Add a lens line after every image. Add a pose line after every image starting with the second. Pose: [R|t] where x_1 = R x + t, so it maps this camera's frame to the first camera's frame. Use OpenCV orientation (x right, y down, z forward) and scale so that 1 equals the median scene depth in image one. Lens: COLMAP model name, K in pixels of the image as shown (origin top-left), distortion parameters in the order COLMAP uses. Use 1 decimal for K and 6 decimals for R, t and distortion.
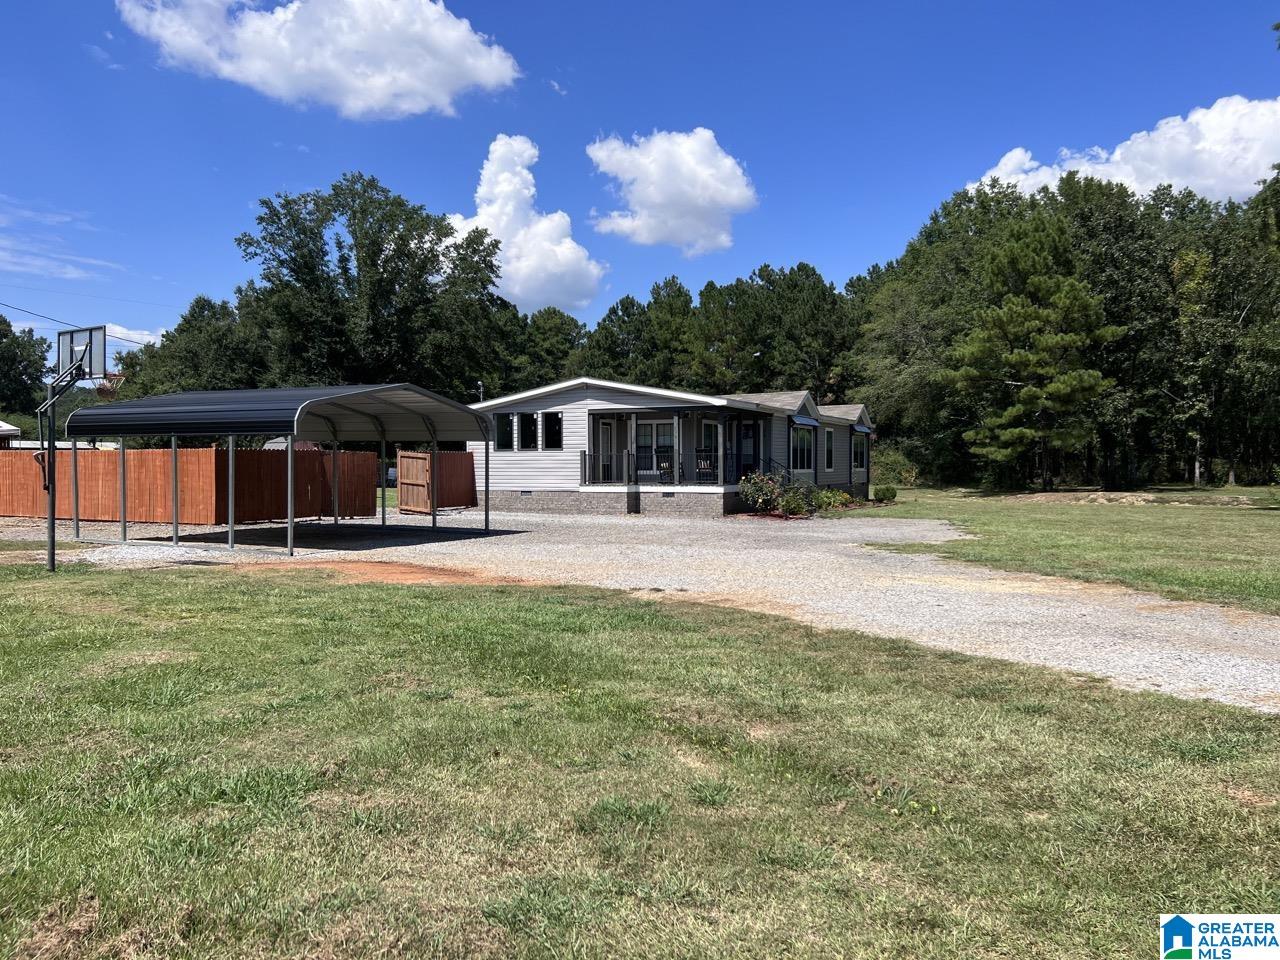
lens RADIAL K [[978.7, 0, 640.0], [0, 978.7, 480.0], [0, 0, 1]] dist [0.006547, -0.001503]
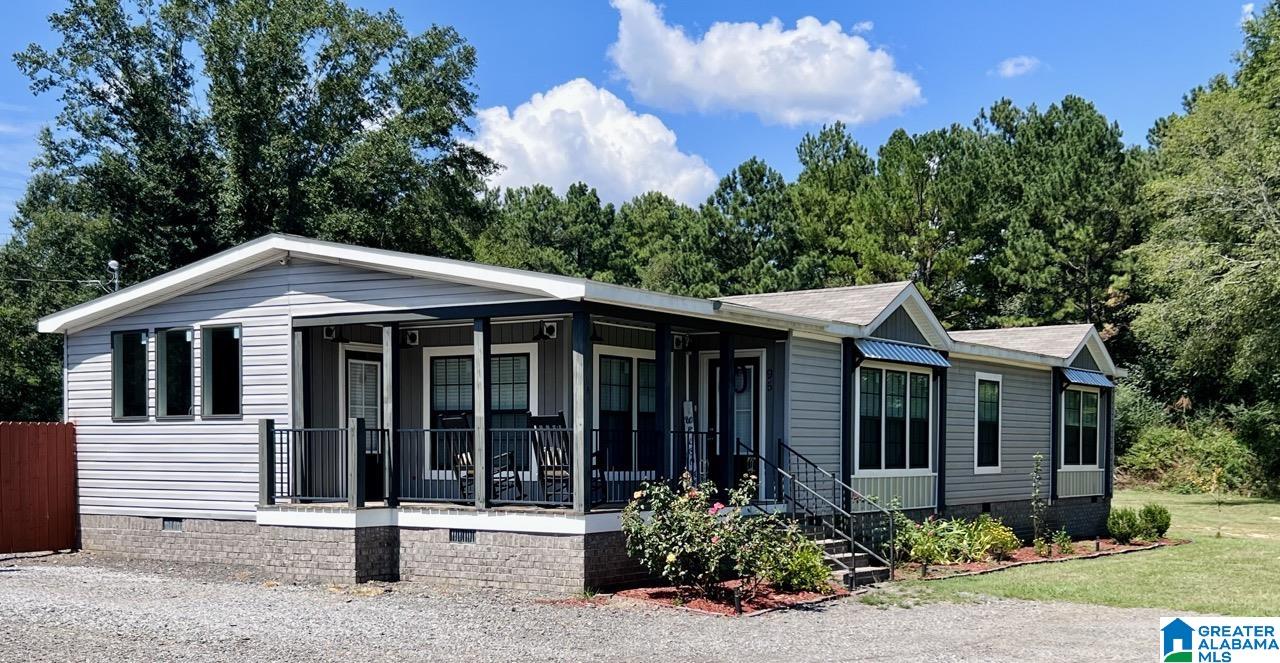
lens RADIAL K [[1511.5, 0, 639.7], [0, 1511.5, 456.4], [0, 0, 1]] dist [0.004832, -0.017140]
pose [[0.989446, 0.006715, -0.144746, 0.081658], [-0.008598, 0.999886, -0.012386, -0.003980], [0.144646, 0.013499, 0.989391, 0.187534]]
